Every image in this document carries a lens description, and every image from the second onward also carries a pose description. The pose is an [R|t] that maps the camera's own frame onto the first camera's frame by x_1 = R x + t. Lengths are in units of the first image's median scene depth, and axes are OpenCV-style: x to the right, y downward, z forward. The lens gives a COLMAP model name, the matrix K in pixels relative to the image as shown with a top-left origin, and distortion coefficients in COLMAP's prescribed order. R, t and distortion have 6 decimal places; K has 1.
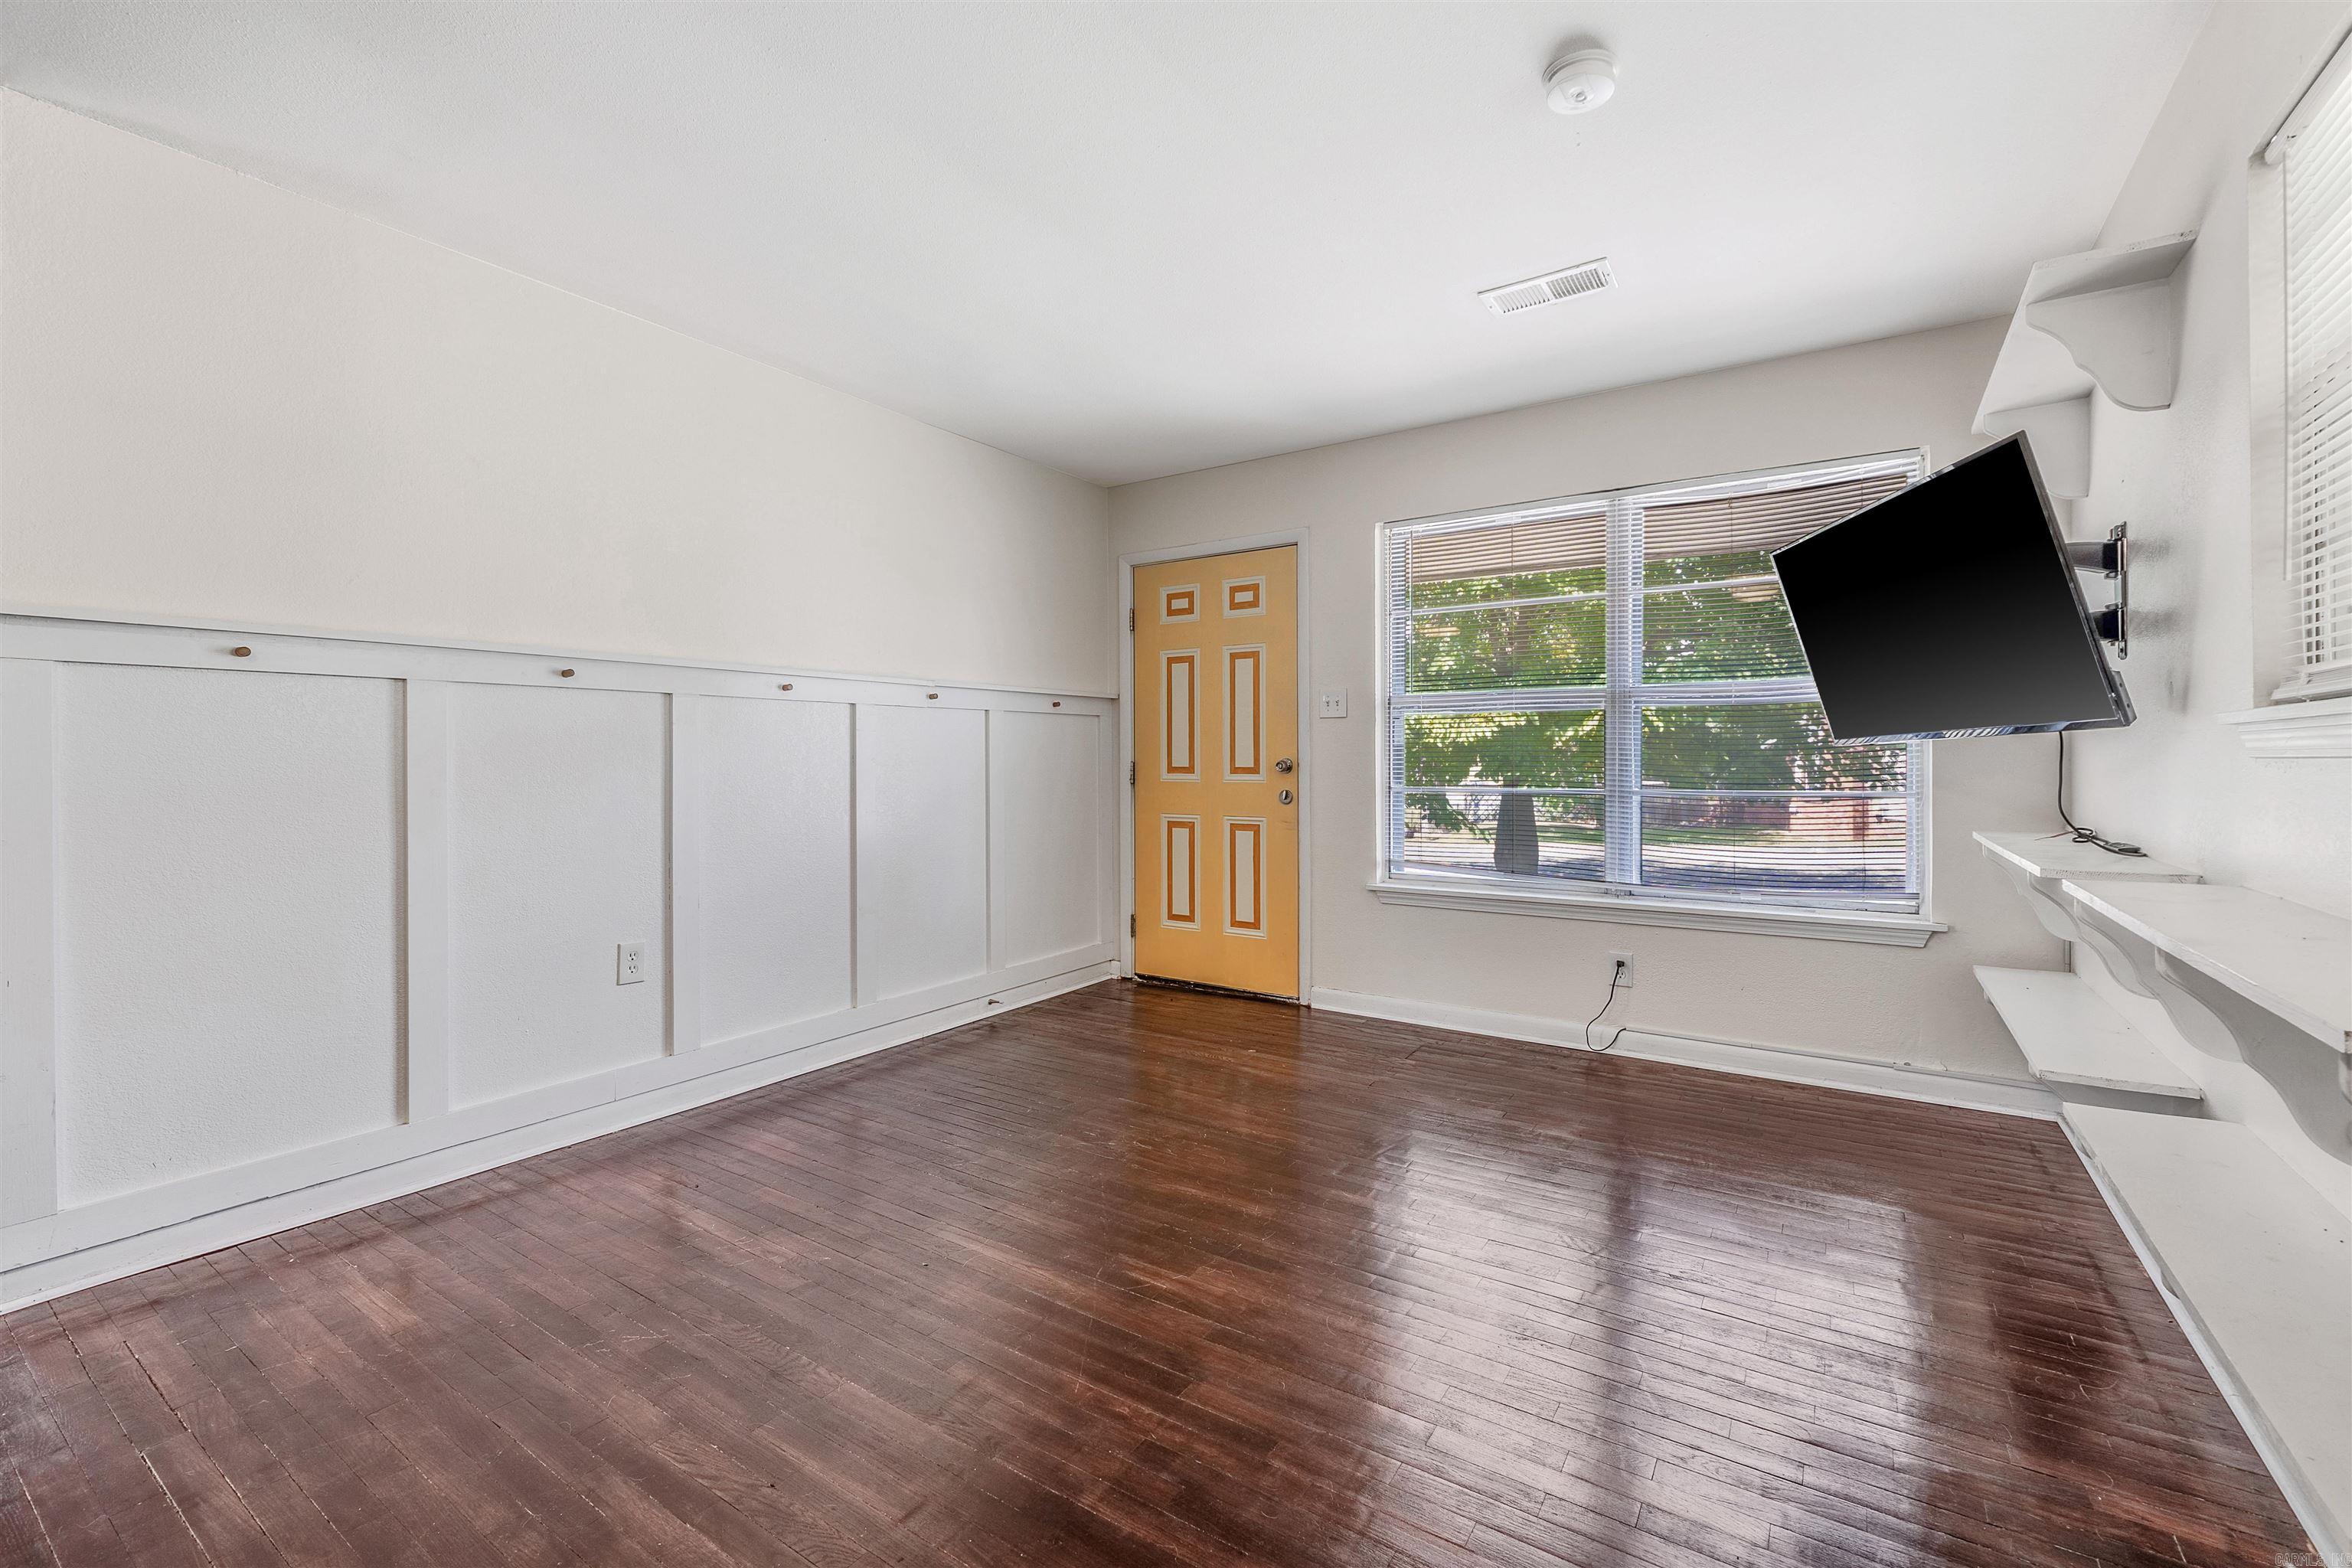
lens RADIAL K [[998.3, 0, 1143.6], [0, 998.3, 765.7], [0, 0, 1]] dist [-0.009135, 0.000693]
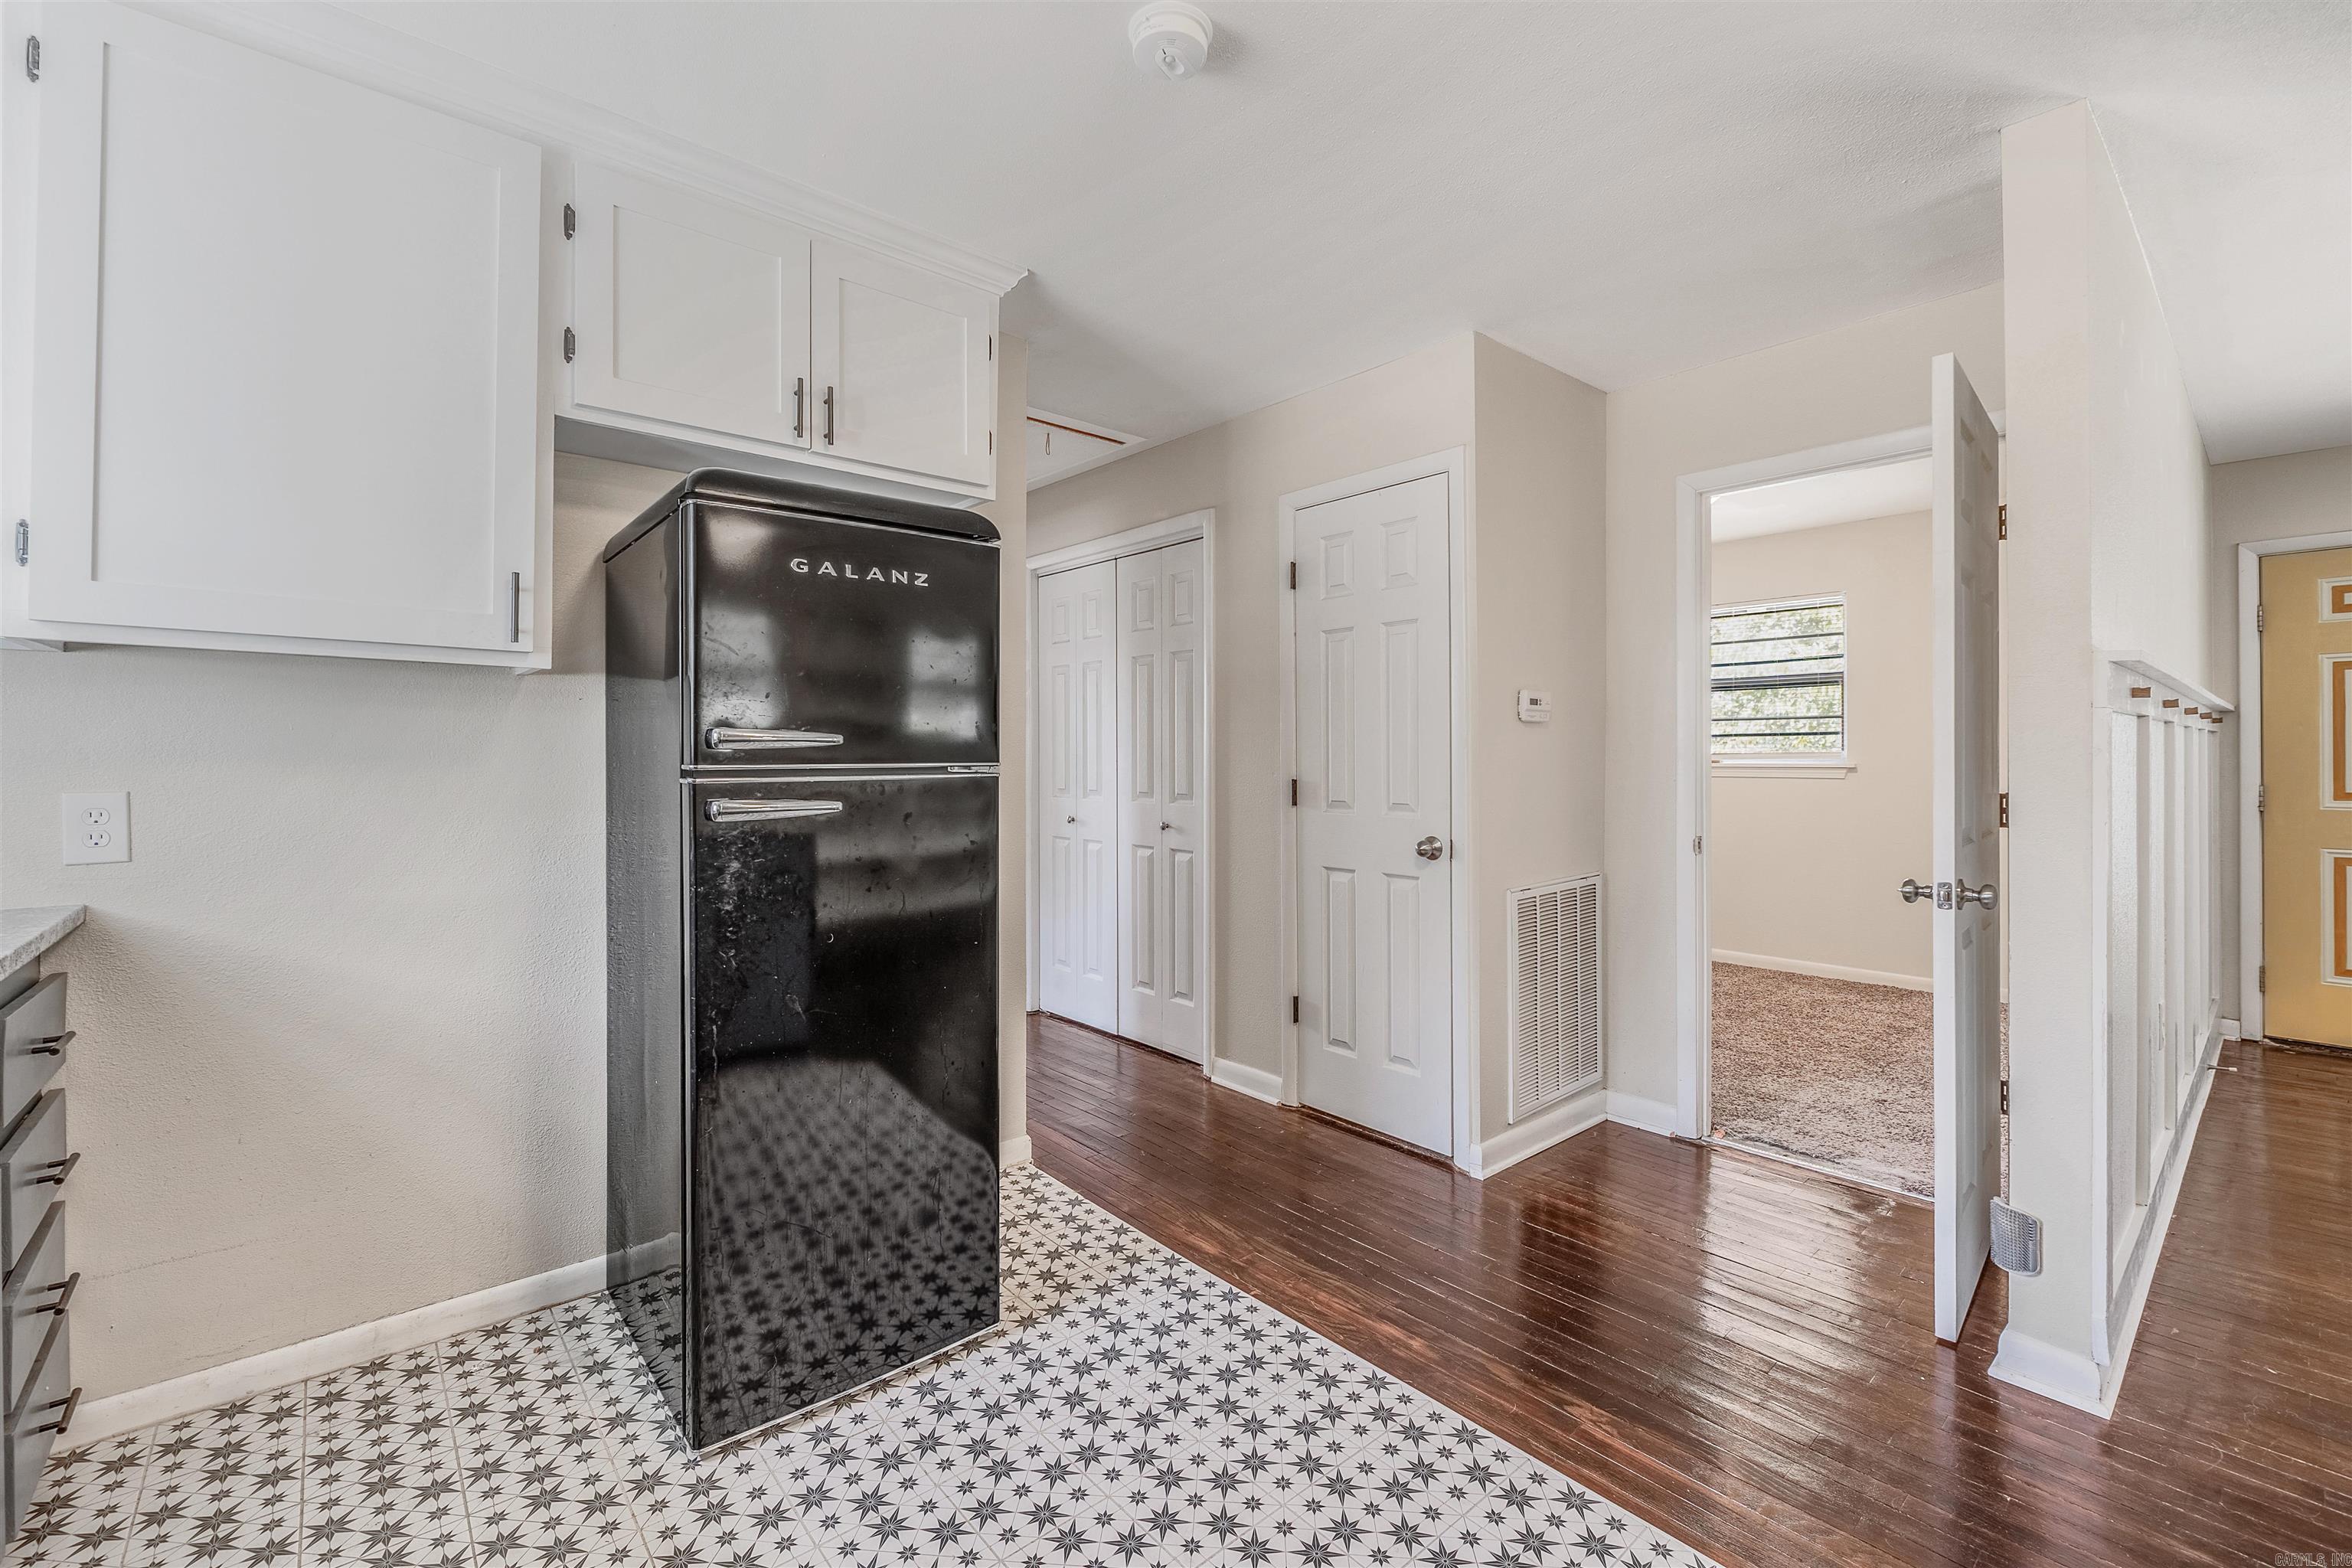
lens RADIAL K [[998.3, 0, 1138.7], [0, 998.3, 759.4], [0, 0, 1]] dist [-0.009135, 0.000693]
pose [[0.964244, 0.001355, -0.265012, -0.770506], [-0.002438, 0.999990, -0.003758, -0.022990], [0.265004, 0.004269, 0.964238, -0.065982]]
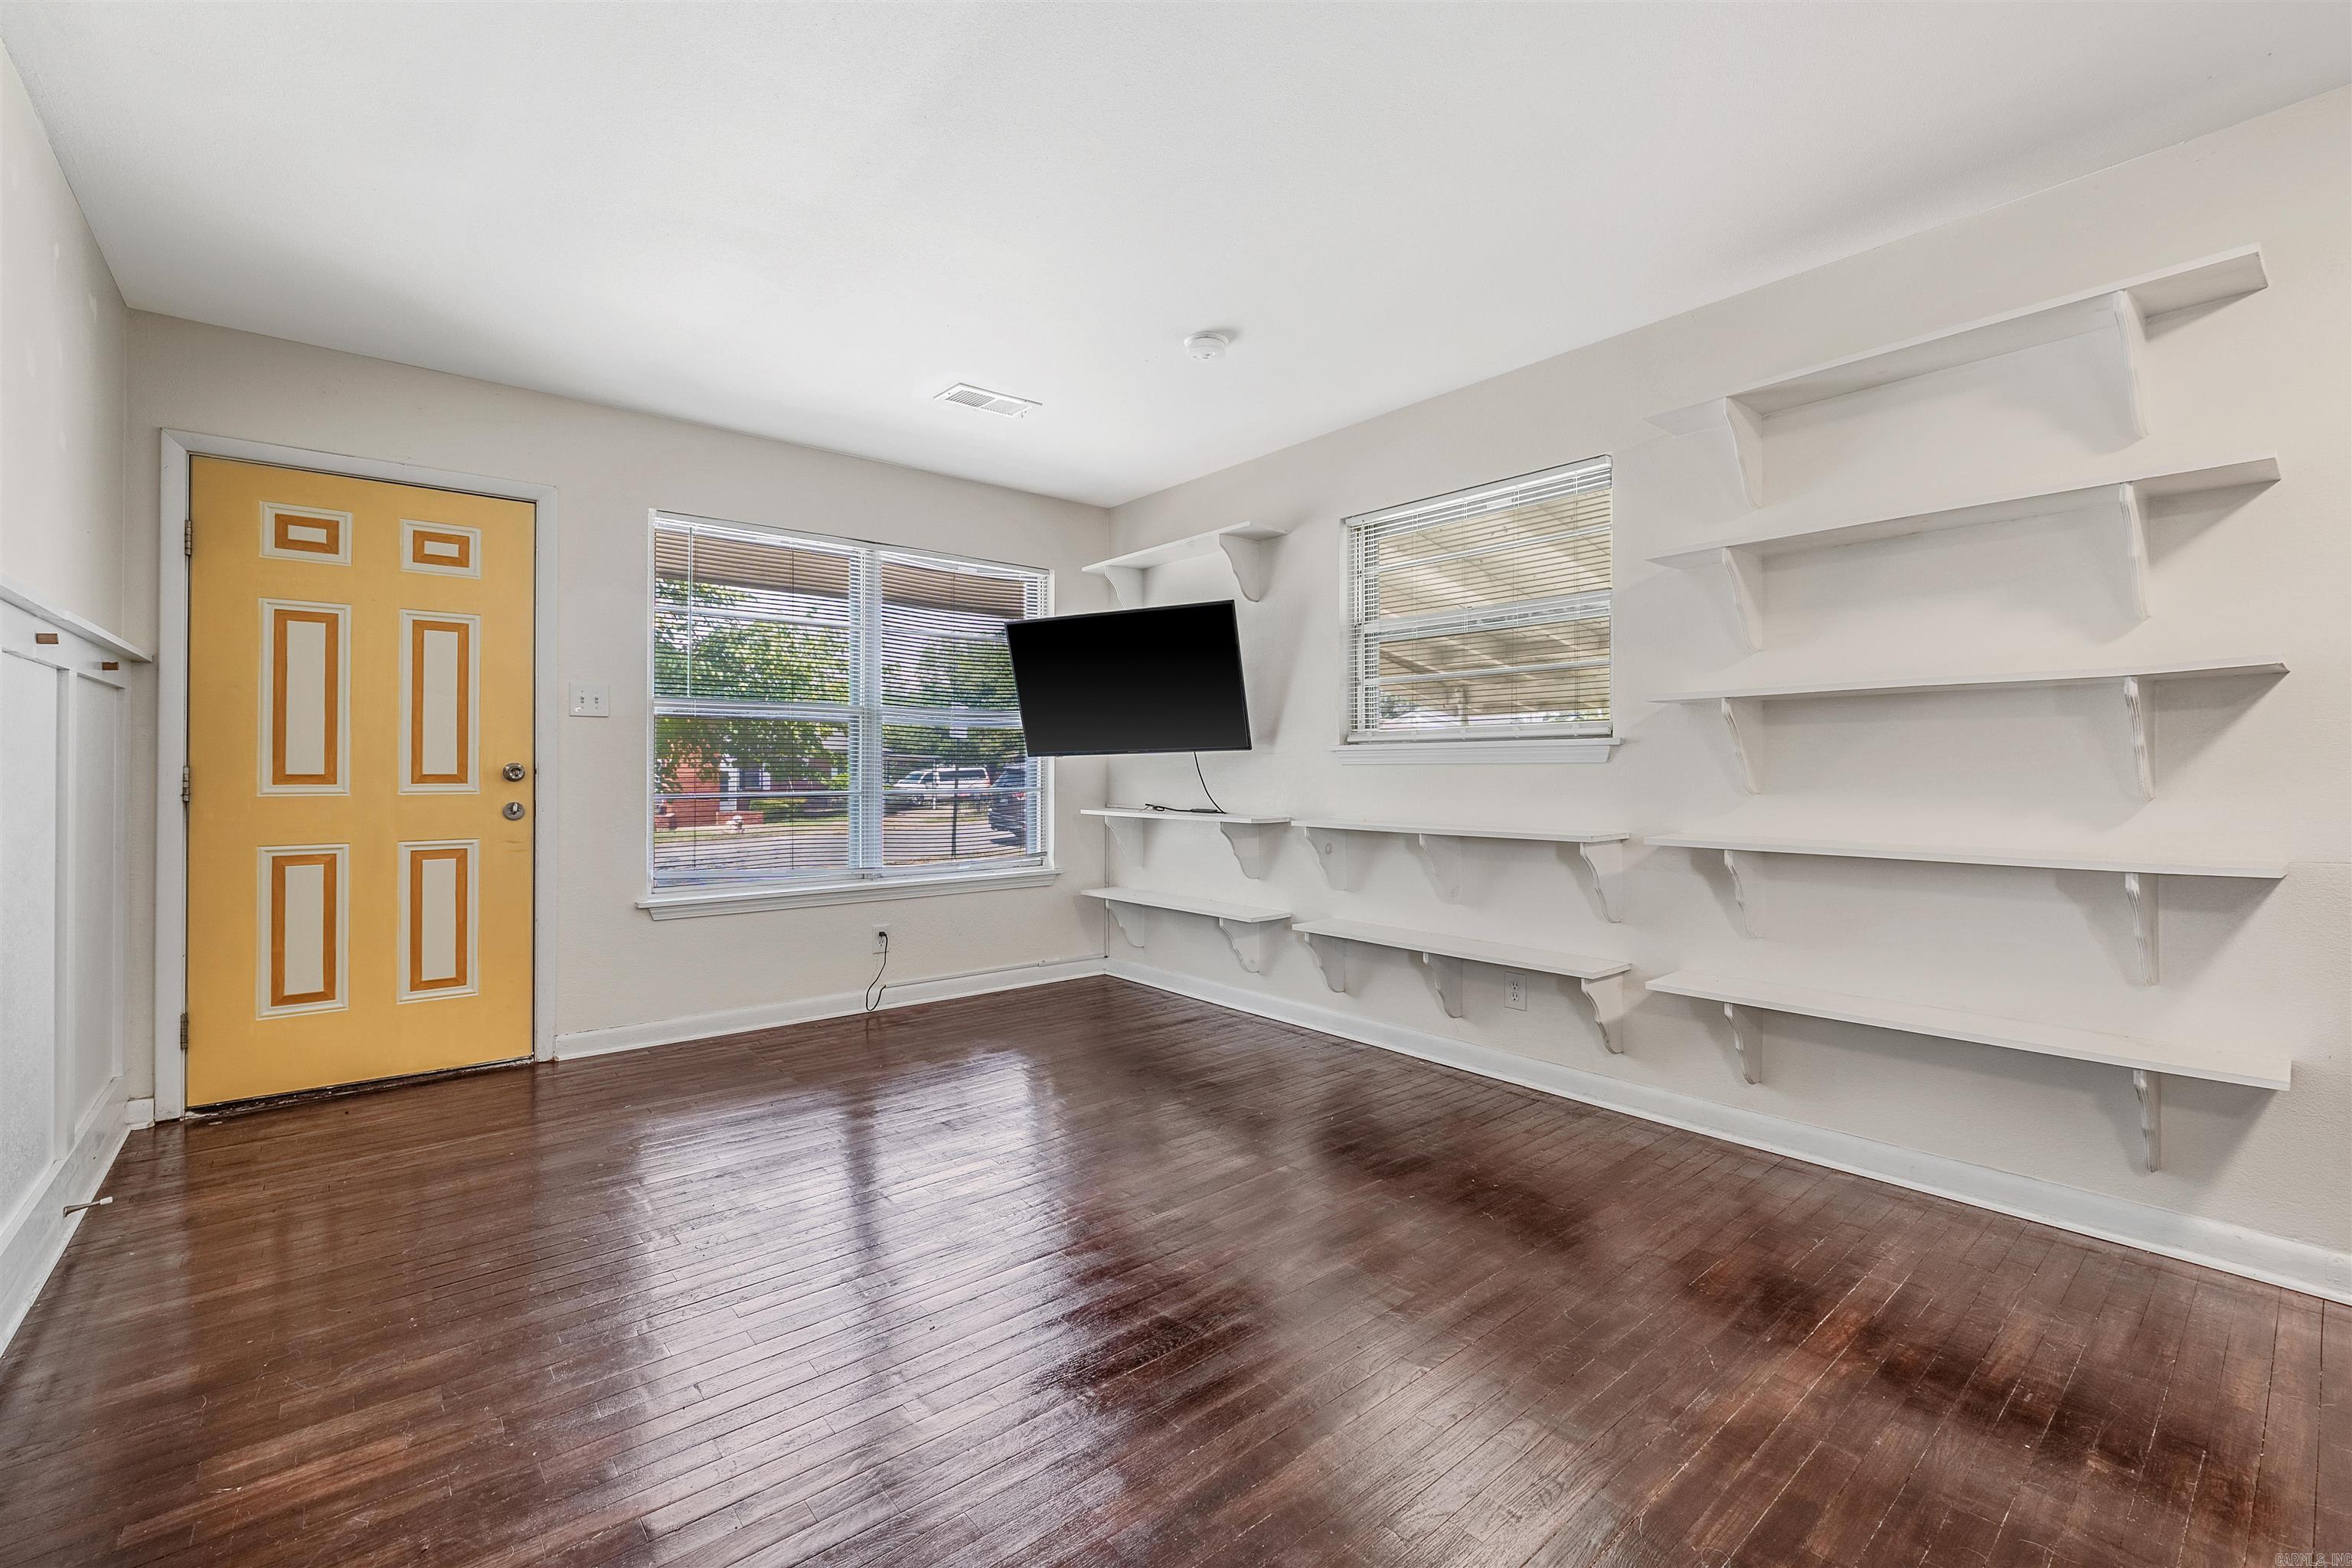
lens RADIAL K [[998.3, 0, 1191.4], [0, 998.3, 754.4], [0, 0, 1]] dist [-0.009135, 0.000693]
pose [[0.251227, 0.016190, 0.967793, -0.488542], [0.004419, 0.999830, -0.017873, 0.002468], [-0.967918, 0.008767, 0.251113, 0.263262]]
